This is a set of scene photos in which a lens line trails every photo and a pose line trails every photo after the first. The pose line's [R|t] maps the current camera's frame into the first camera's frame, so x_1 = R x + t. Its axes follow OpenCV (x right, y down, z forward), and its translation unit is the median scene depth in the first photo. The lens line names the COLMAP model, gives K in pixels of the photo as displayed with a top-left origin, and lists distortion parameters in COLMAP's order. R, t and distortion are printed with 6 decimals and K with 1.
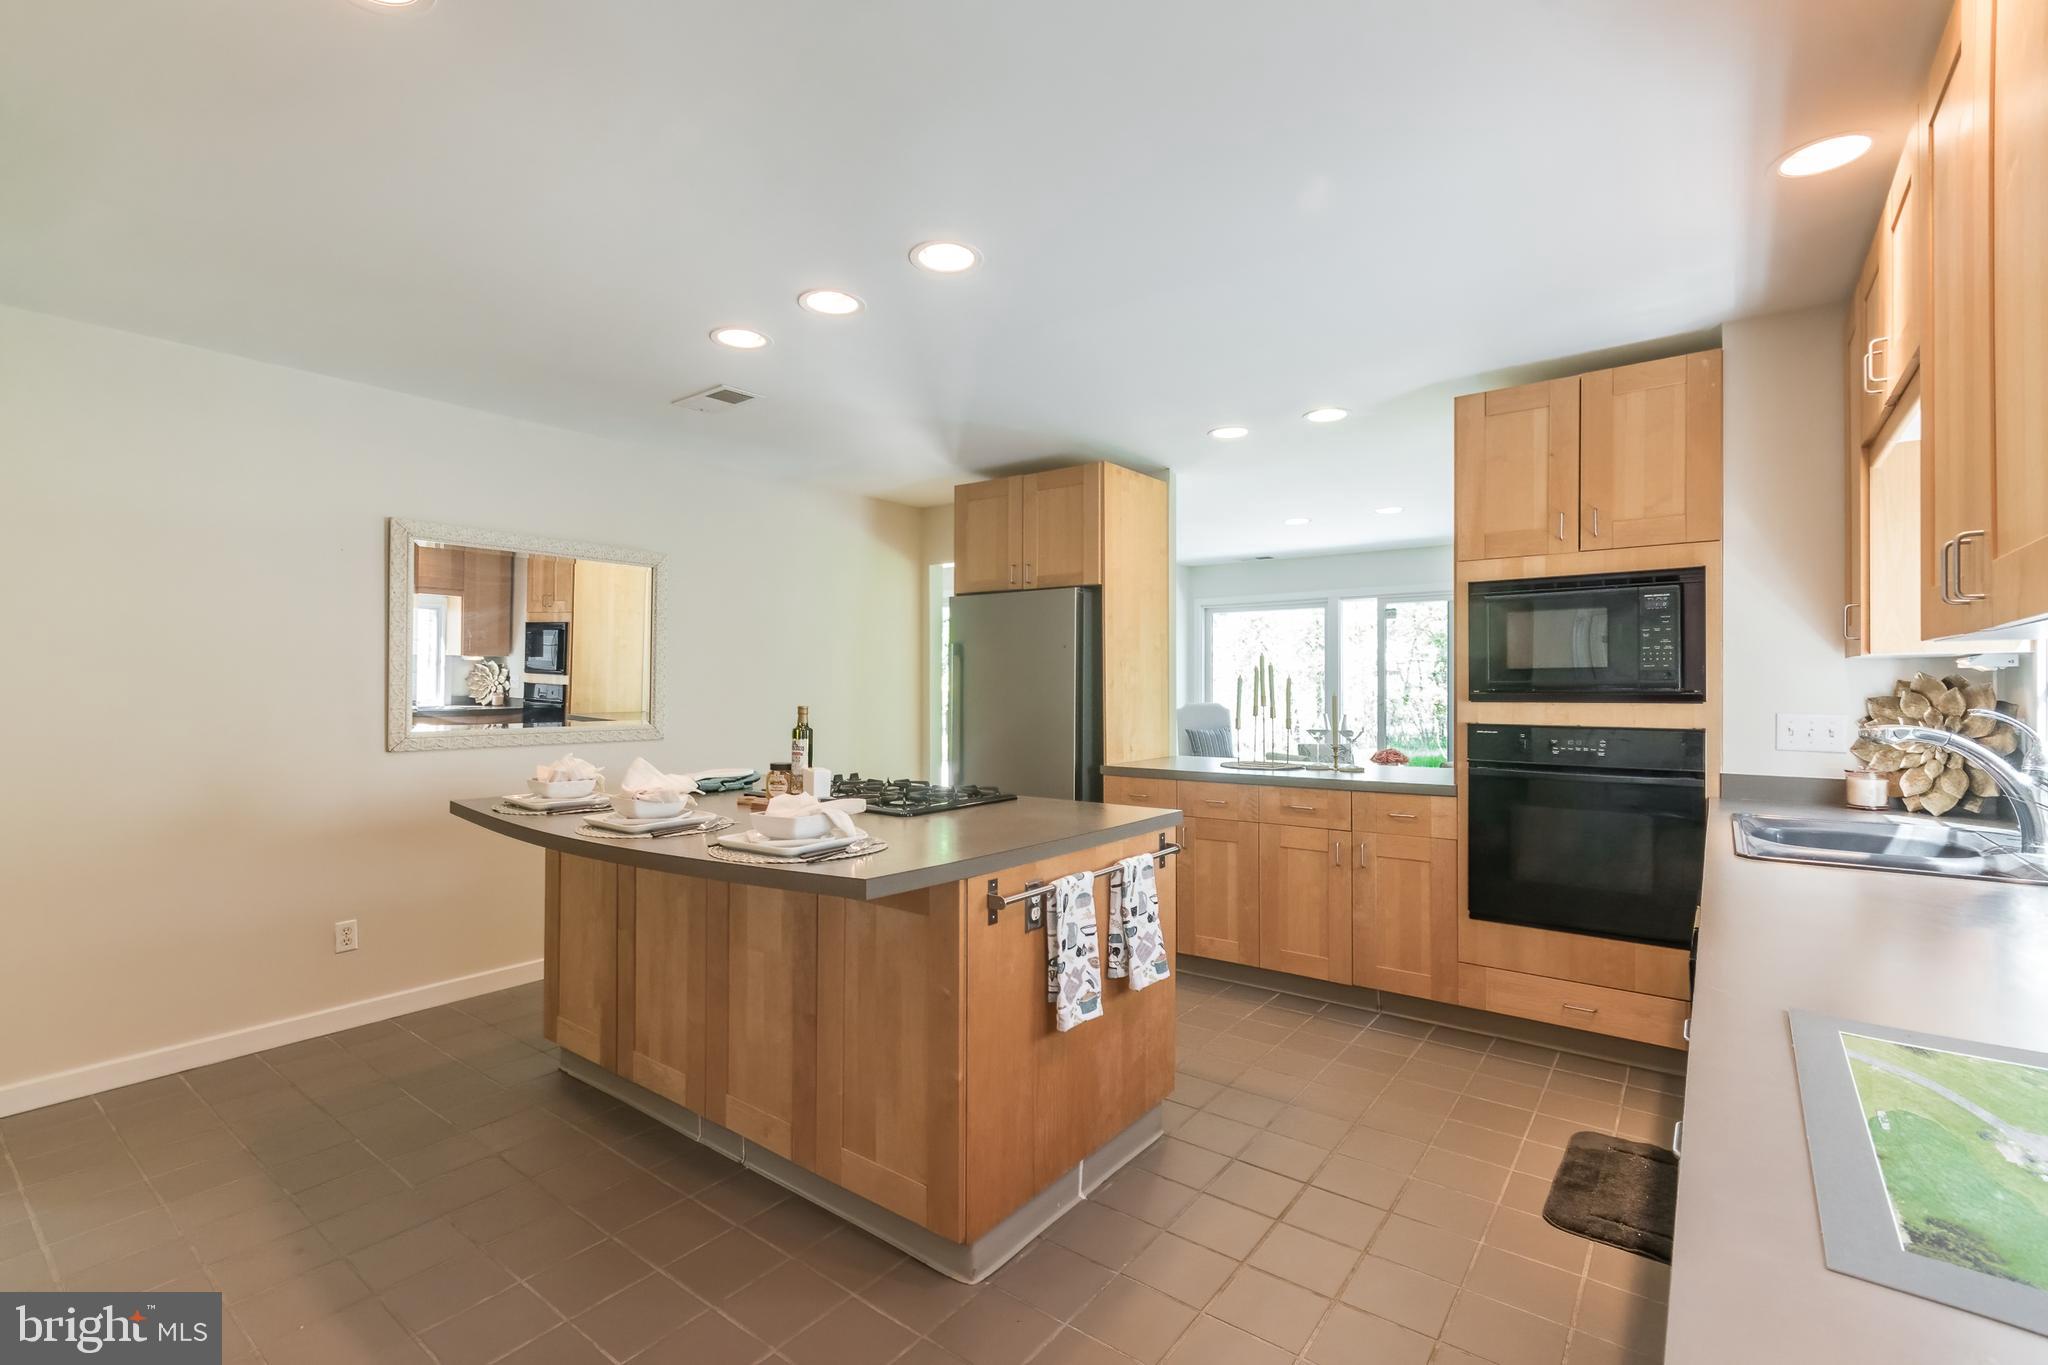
lens RADIAL K [[922.7, 0, 1024.0], [0, 922.7, 682.5], [0, 0, 1]] dist [0.003588, 0.000153]
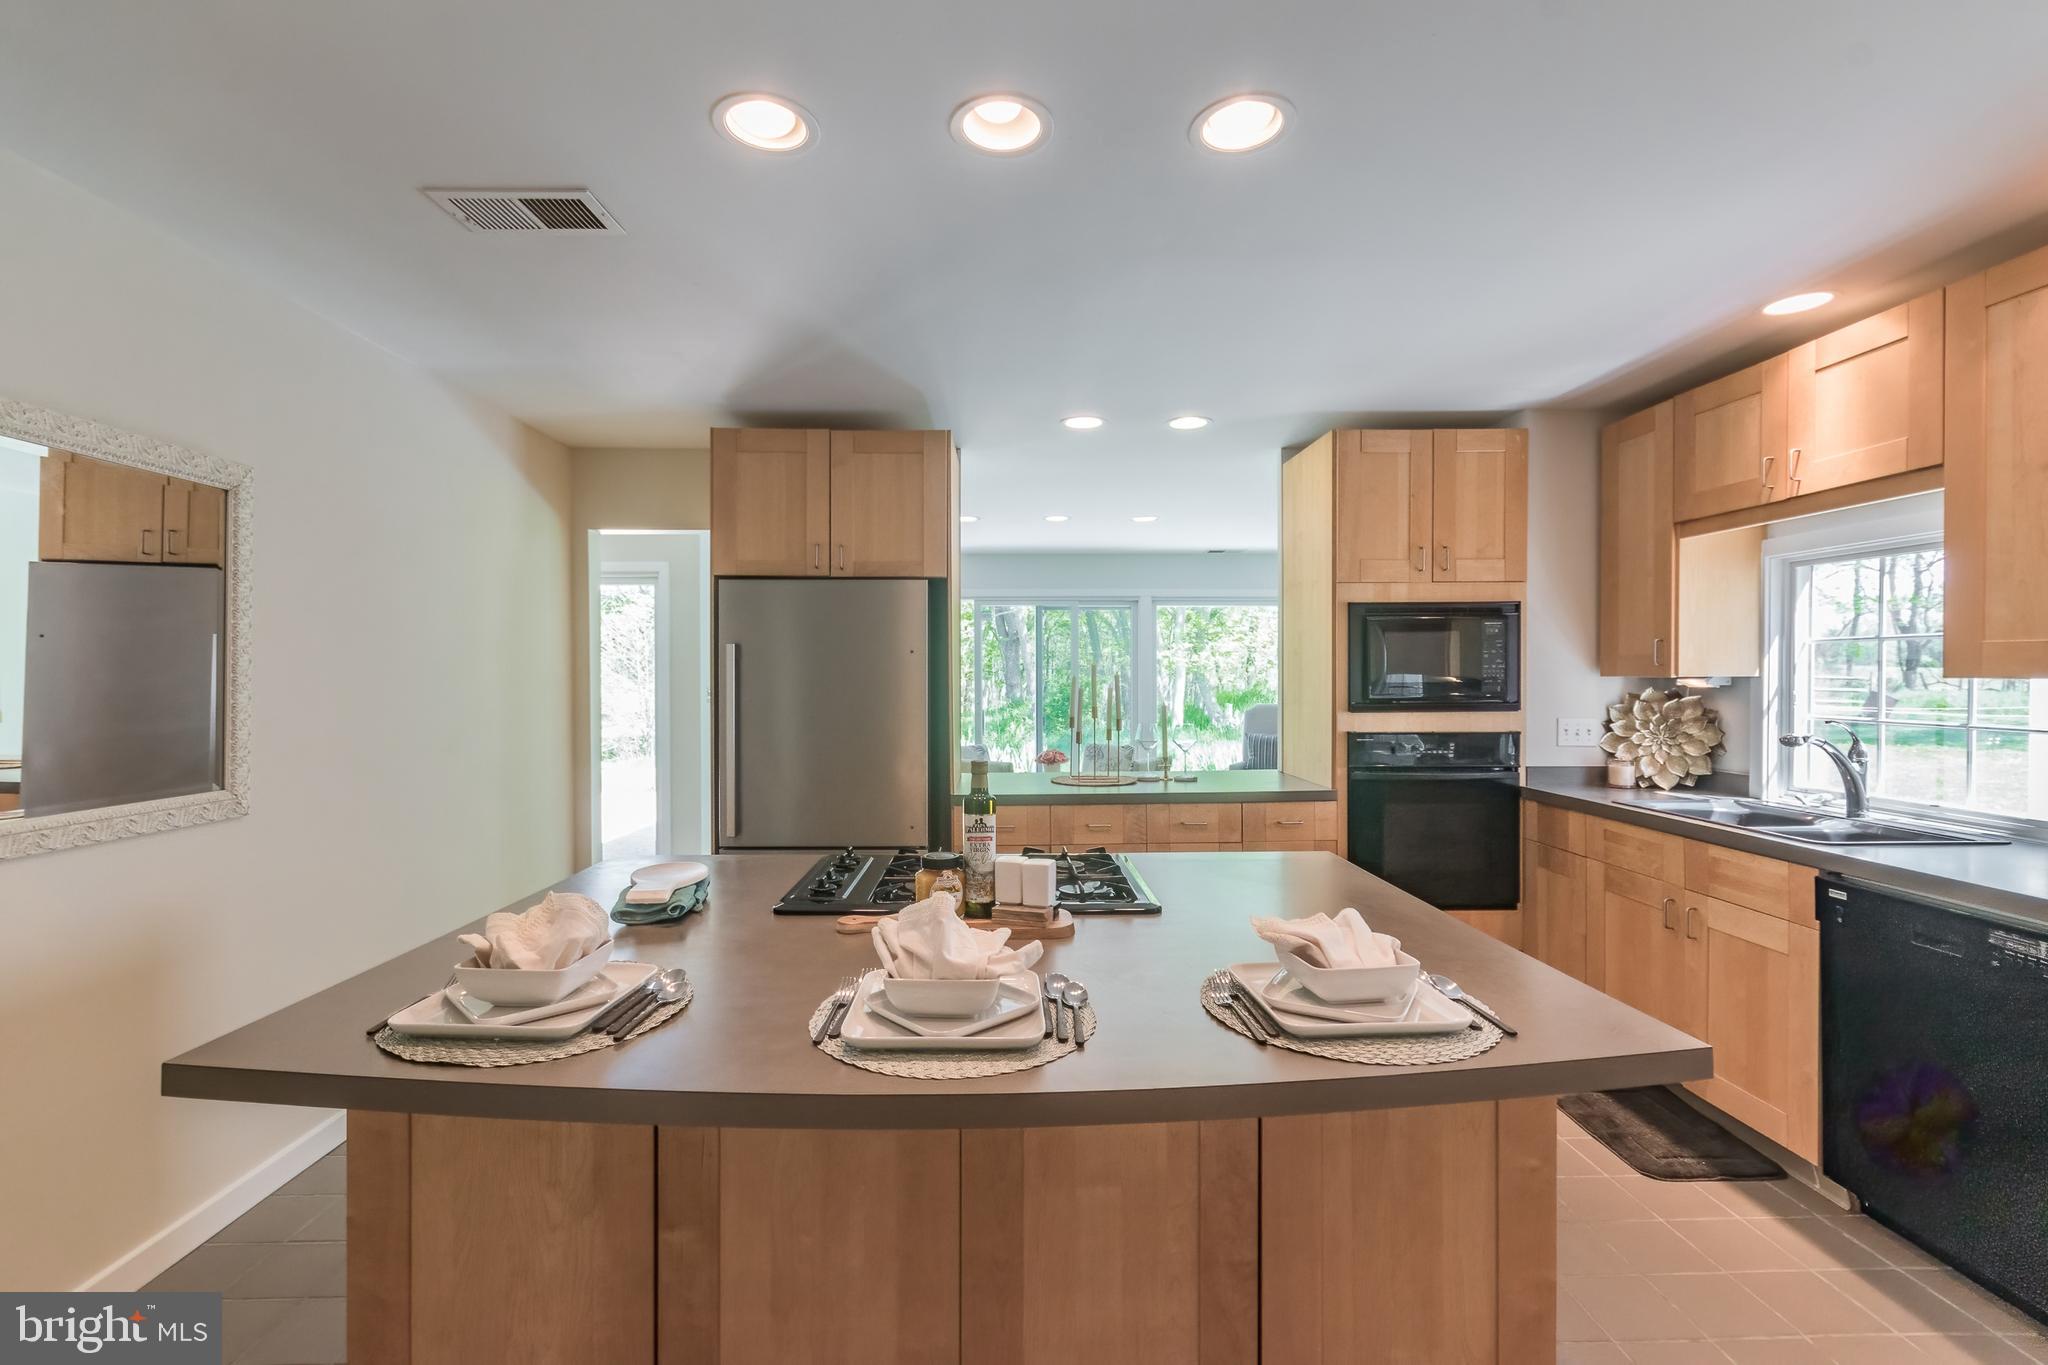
lens RADIAL K [[902.5, 0, 992.9], [0, 902.5, 681.0], [0, 0, 1]] dist [0.000560, 0.000221]
pose [[0.779764, -0.007714, 0.626026, -0.530809], [0.000547, 0.999932, 0.011640, -0.030017], [-0.626074, -0.008734, 0.779715, 0.450625]]
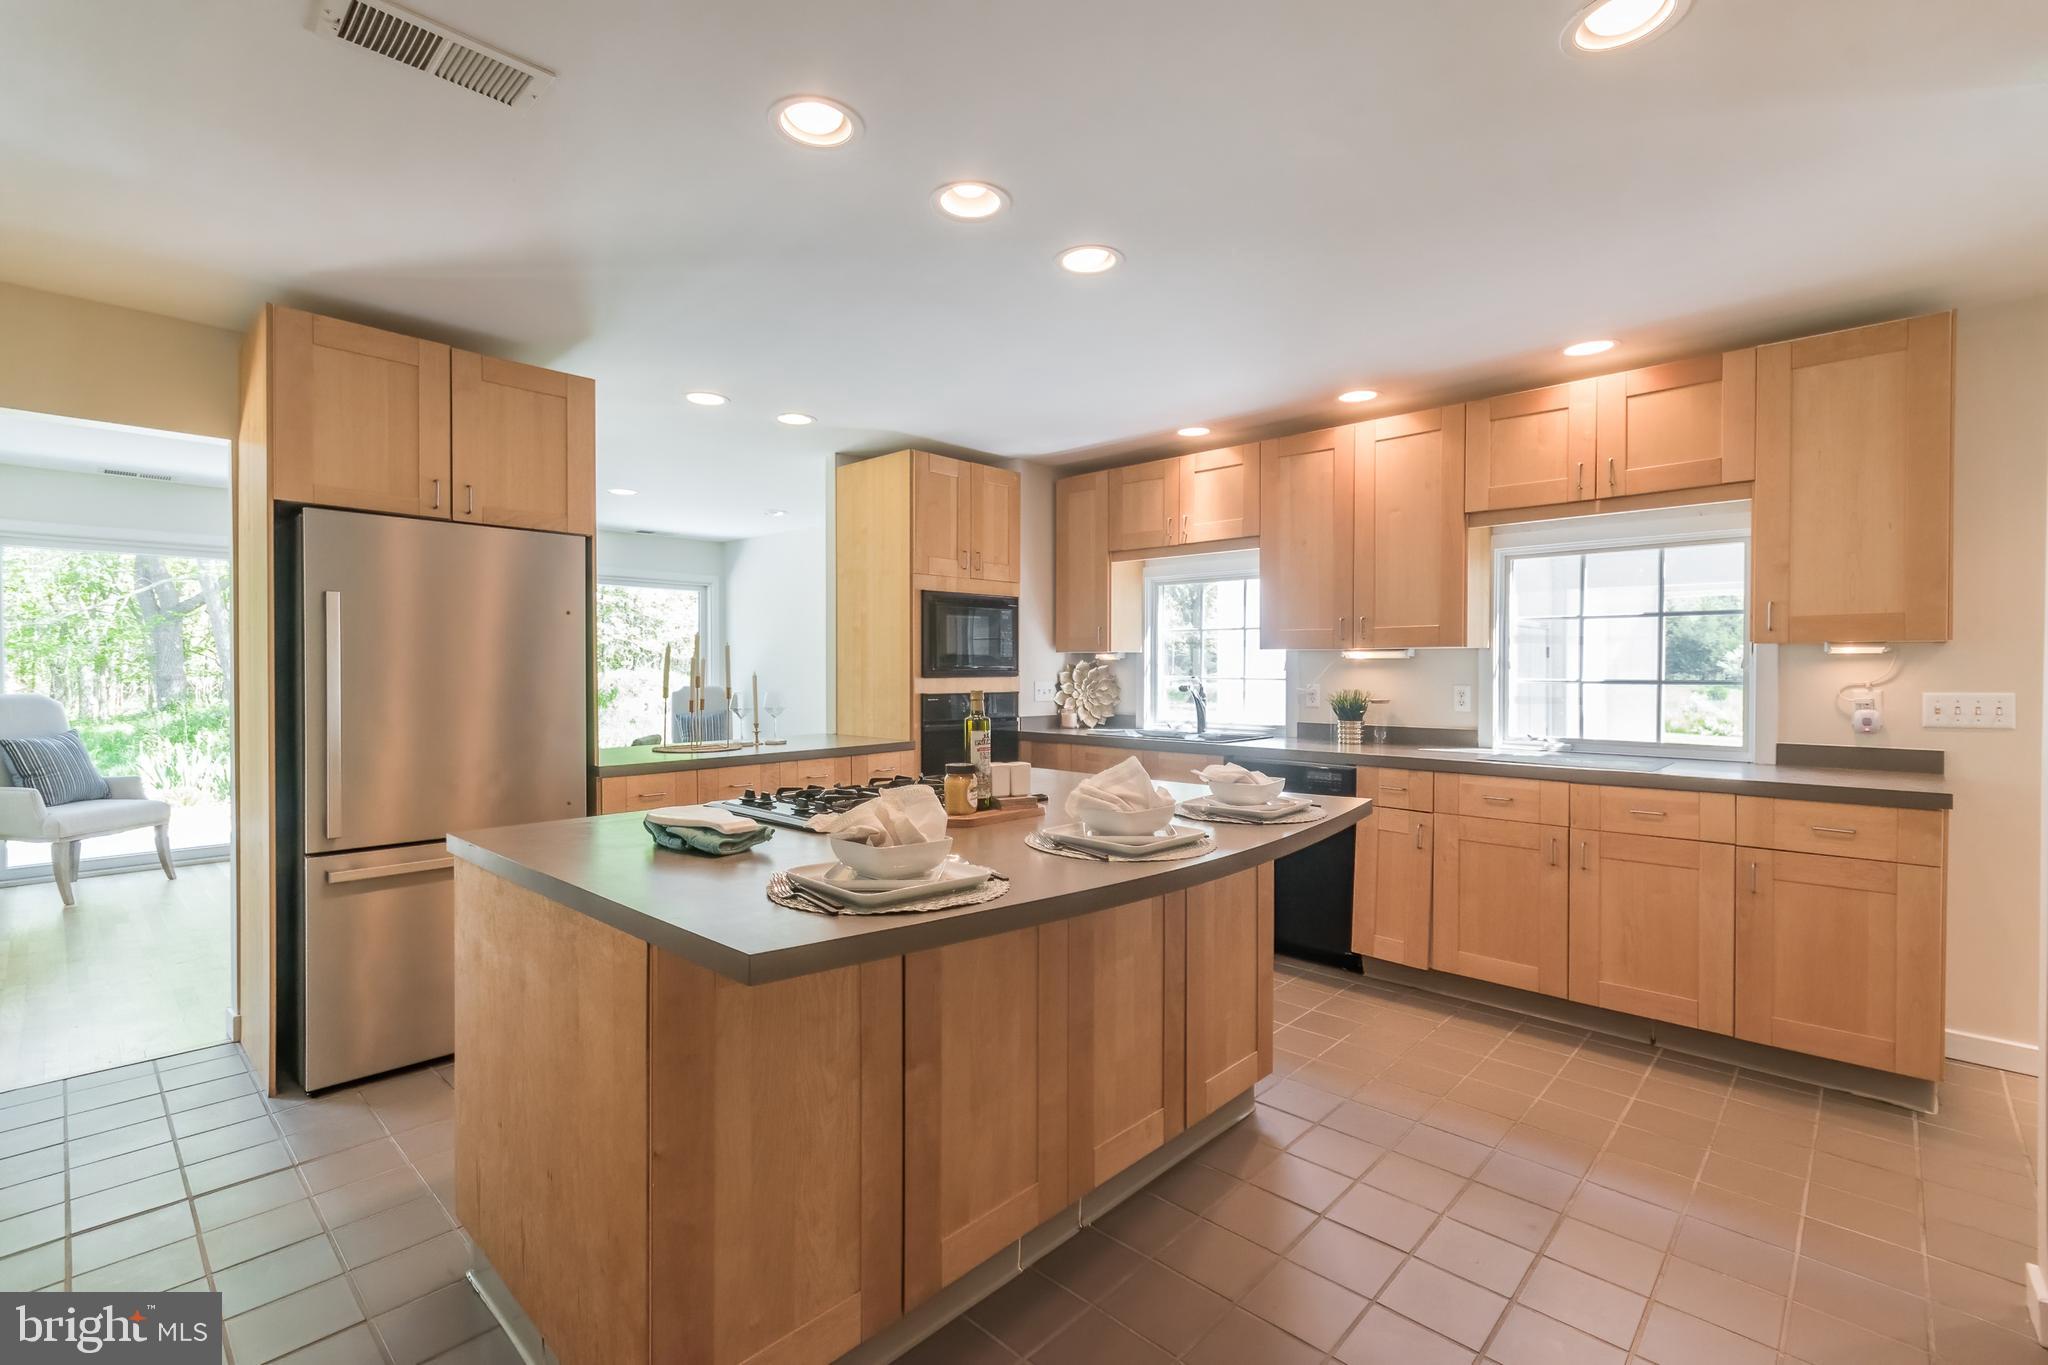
lens RADIAL K [[907.8, 0, 1024.5], [0, 907.8, 674.5], [0, 0, 1]] dist [0.000617, 0.000152]
pose [[0.105355, -0.009747, 0.994387, -0.865231], [-0.007274, 0.999918, 0.010572, 0.000512], [-0.994408, -0.008347, 0.105275, 0.737377]]
